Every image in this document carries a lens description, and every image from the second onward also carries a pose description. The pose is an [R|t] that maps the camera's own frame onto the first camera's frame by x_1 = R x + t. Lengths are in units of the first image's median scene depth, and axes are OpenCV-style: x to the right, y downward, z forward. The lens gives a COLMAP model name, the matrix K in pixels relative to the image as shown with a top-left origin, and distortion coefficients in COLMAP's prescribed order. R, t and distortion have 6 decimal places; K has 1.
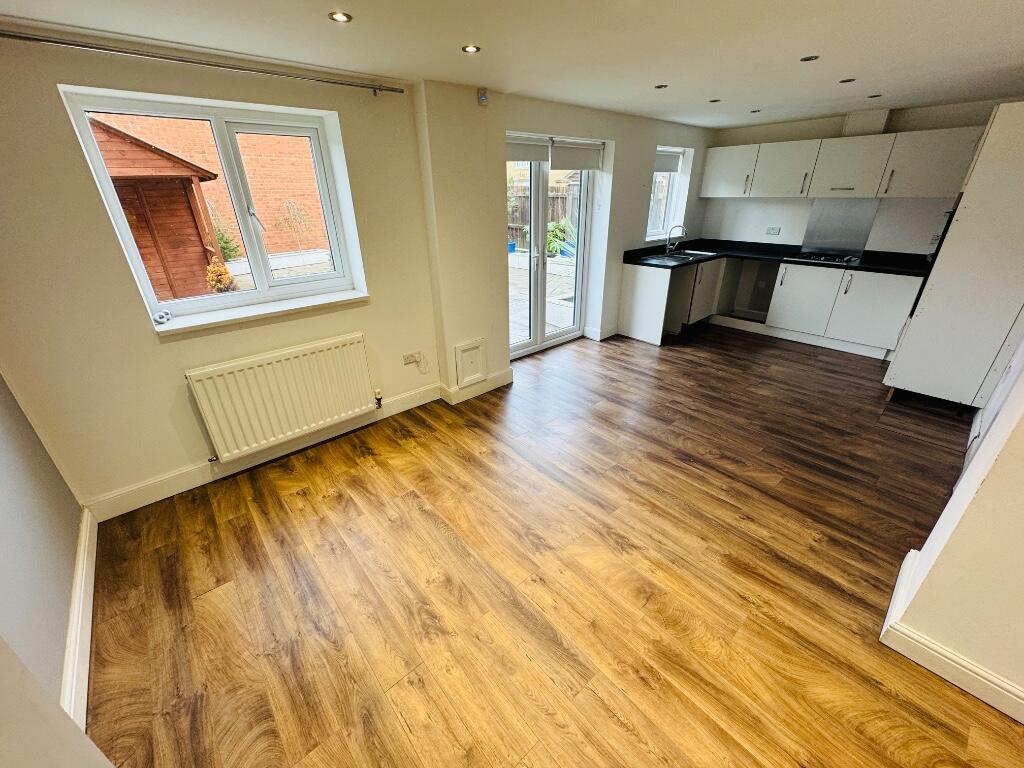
lens RADIAL K [[406.2, 0, 508.8], [0, 406.2, 381.8], [0, 0, 1]] dist [0.000031, -0.000138]
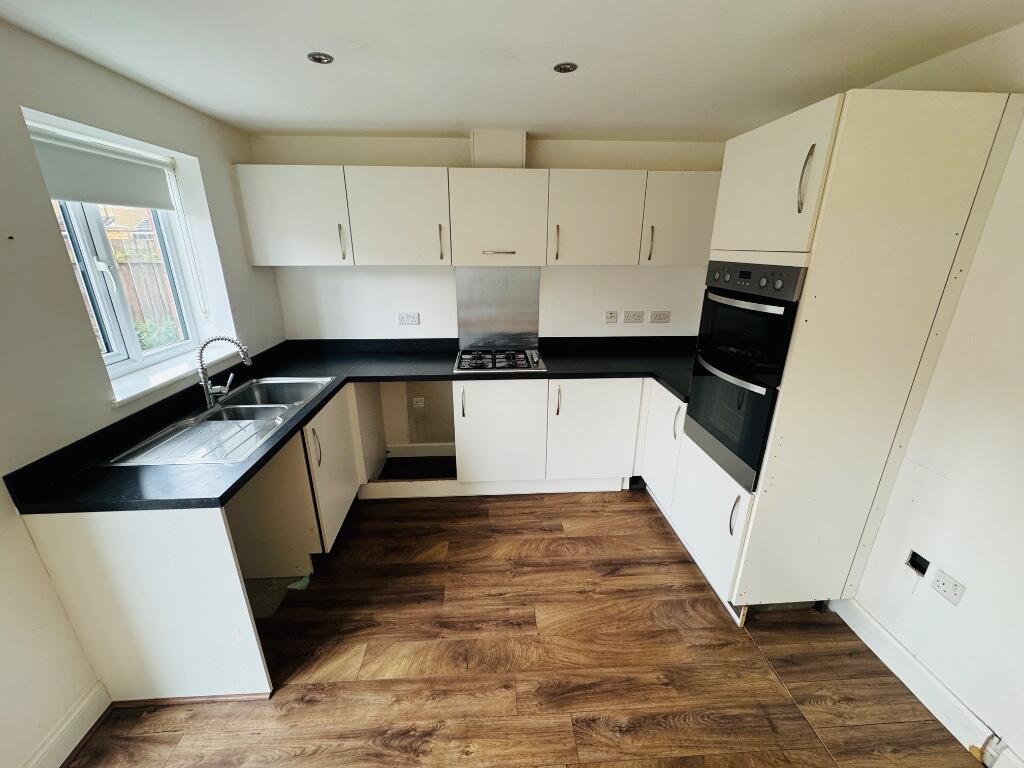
lens RADIAL K [[406.2, 0, 508.8], [0, 406.2, 381.8], [0, 0, 1]] dist [0.000031, -0.000138]
pose [[0.612087, -0.237809, 0.754186, 0.311983], [0.326861, 0.944512, 0.032546, -0.290492], [-0.720077, 0.226593, 0.655854, 0.602085]]
